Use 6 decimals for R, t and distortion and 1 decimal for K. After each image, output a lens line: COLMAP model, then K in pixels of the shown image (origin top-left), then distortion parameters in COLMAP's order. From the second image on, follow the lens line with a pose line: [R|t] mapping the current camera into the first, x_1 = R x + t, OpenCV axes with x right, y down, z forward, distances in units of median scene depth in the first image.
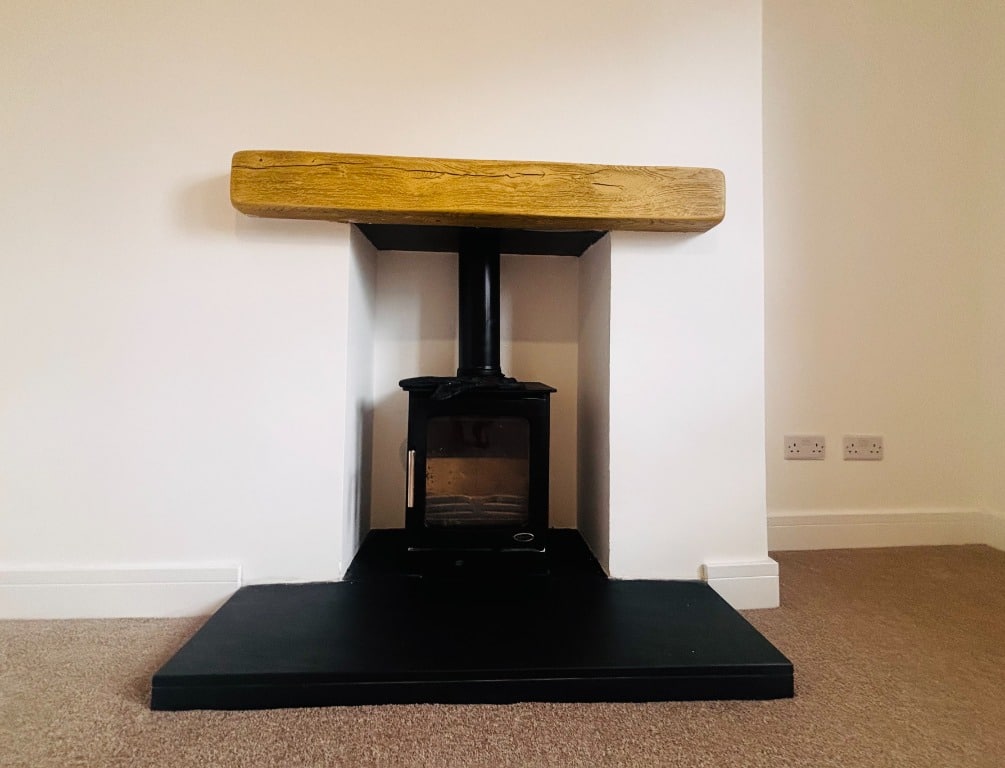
lens RADIAL K [[416.5, 0, 502.3], [0, 416.5, 343.2], [0, 0, 1]] dist [-0.031542, -0.000017]
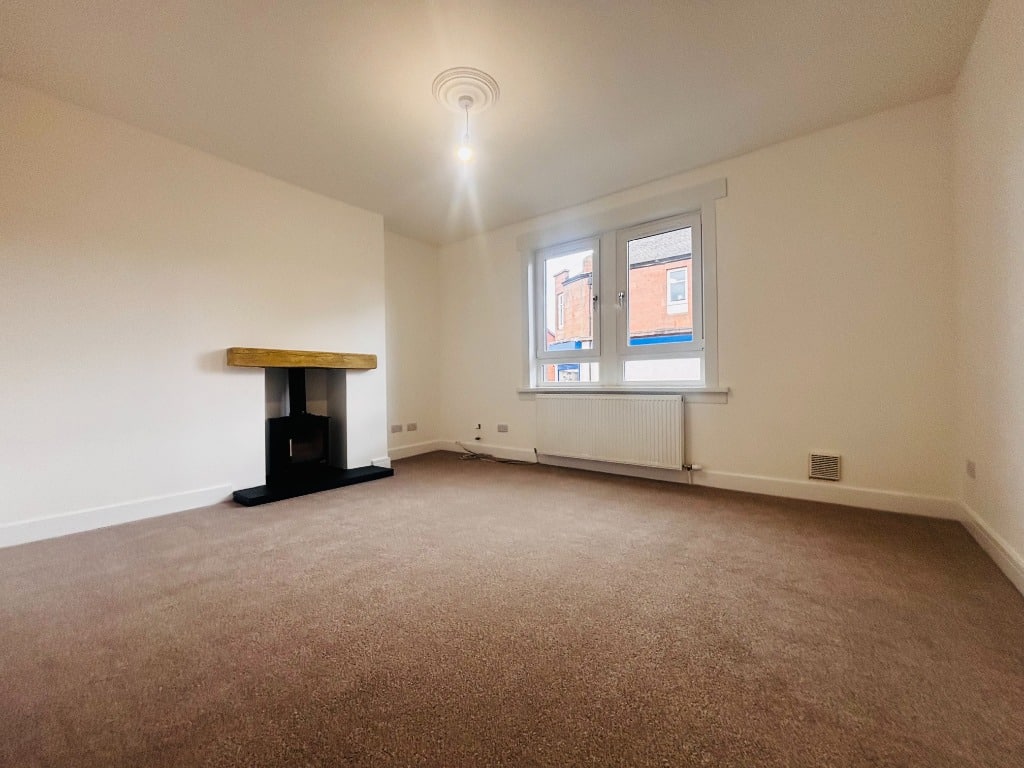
lens RADIAL K [[414.2, 0, 508.8], [0, 414.2, 381.5], [0, 0, 1]] dist [0.004633, 0.000119]
pose [[0.650776, -0.018718, 0.759039, -1.535535], [-0.007714, 0.999481, 0.031262, -0.304532], [-0.759231, -0.026199, 0.650294, -2.352892]]
